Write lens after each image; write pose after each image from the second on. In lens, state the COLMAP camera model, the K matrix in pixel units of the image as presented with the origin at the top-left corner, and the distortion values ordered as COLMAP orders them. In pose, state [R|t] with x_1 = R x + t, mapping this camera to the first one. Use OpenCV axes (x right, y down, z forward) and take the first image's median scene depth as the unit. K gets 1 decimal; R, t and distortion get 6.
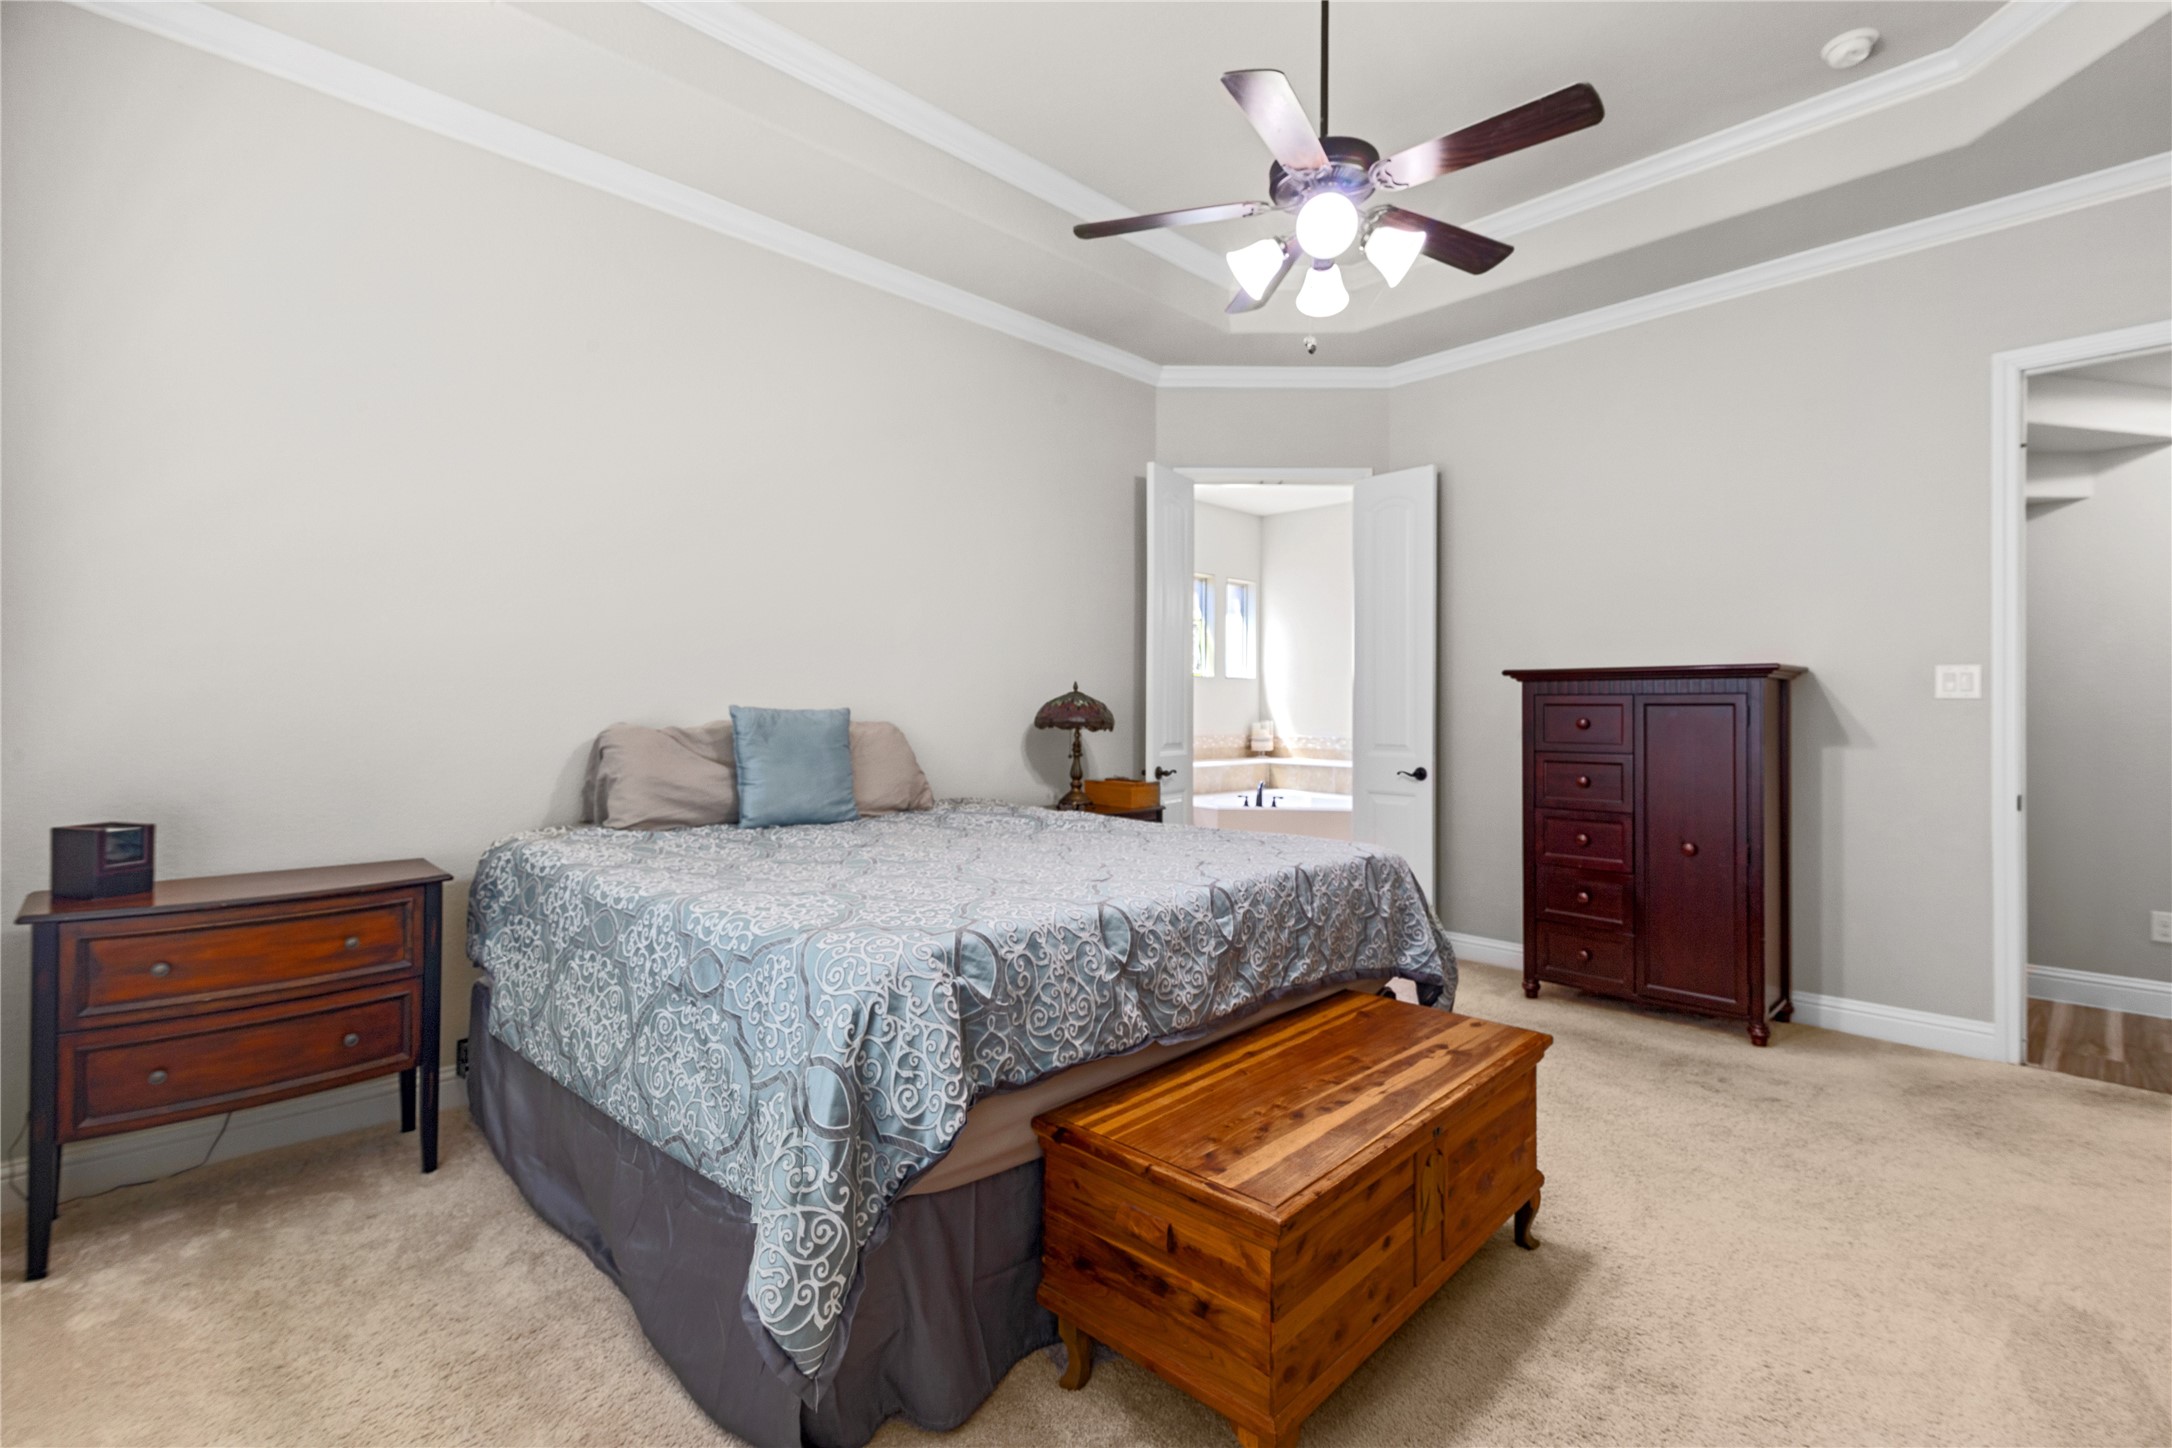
lens RADIAL K [[1003.6, 0, 1086.0], [0, 1003.6, 724.0], [0, 0, 1]] dist [0.007075, -0.000803]
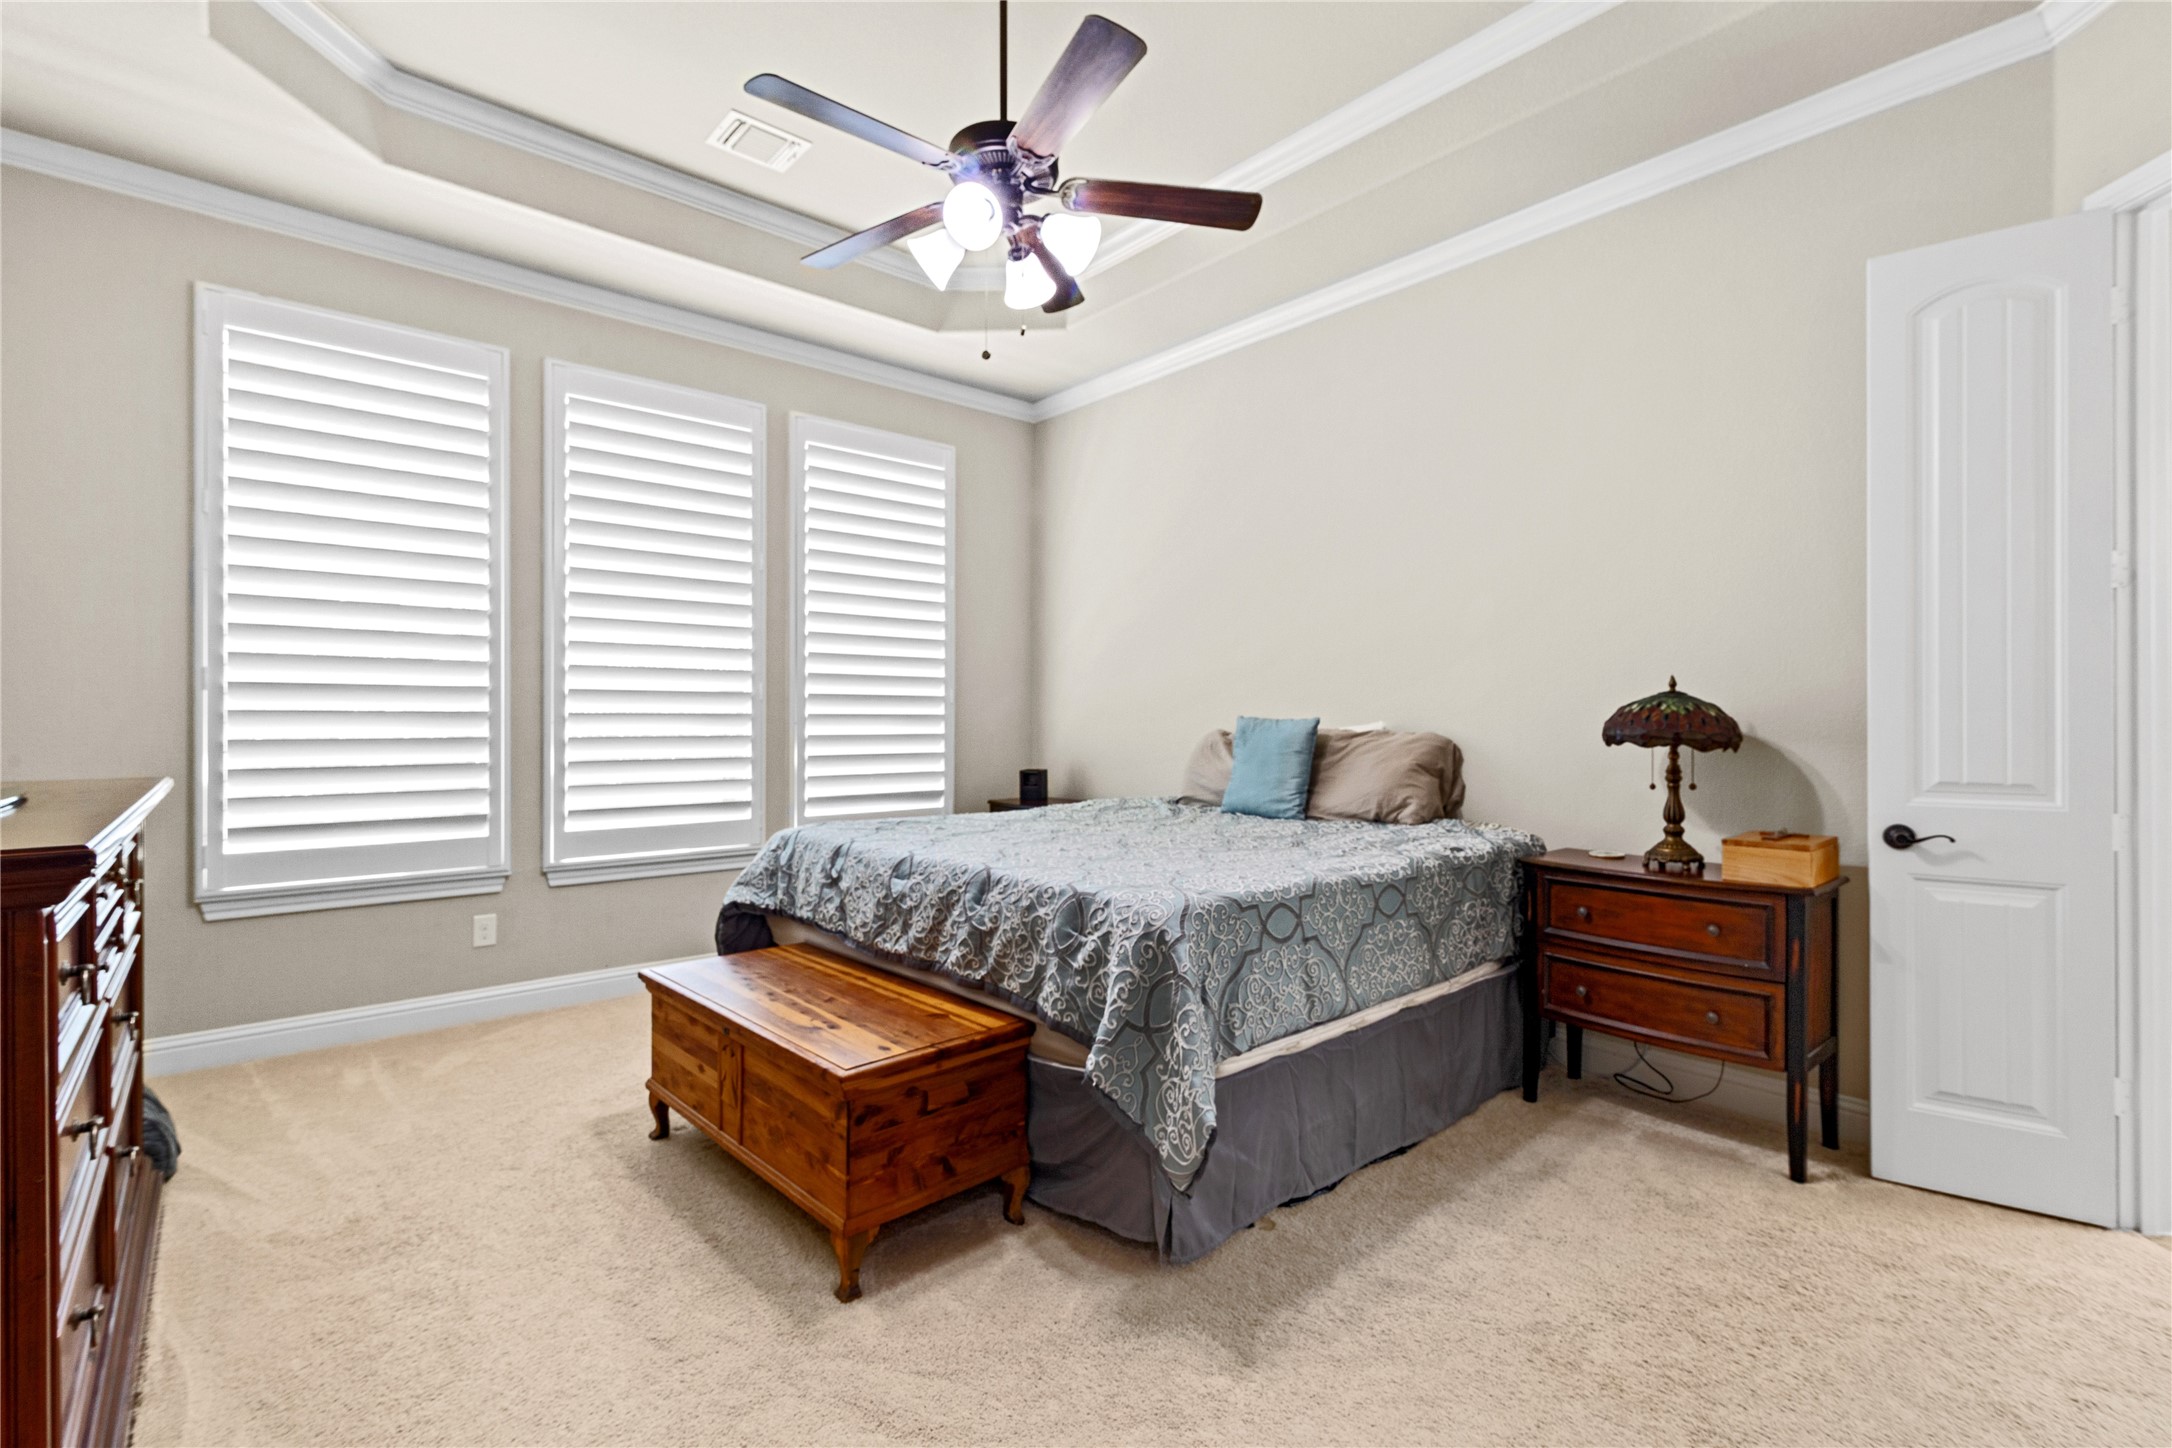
lens RADIAL K [[1003.6, 0, 1086.0], [0, 1003.6, 724.0], [0, 0, 1]] dist [0.007075, -0.000803]
pose [[-0.083542, -0.003877, -0.996497, 1.234872], [-0.014204, 0.999895, -0.002699, -0.004696], [0.996403, 0.013929, -0.083588, 1.189208]]
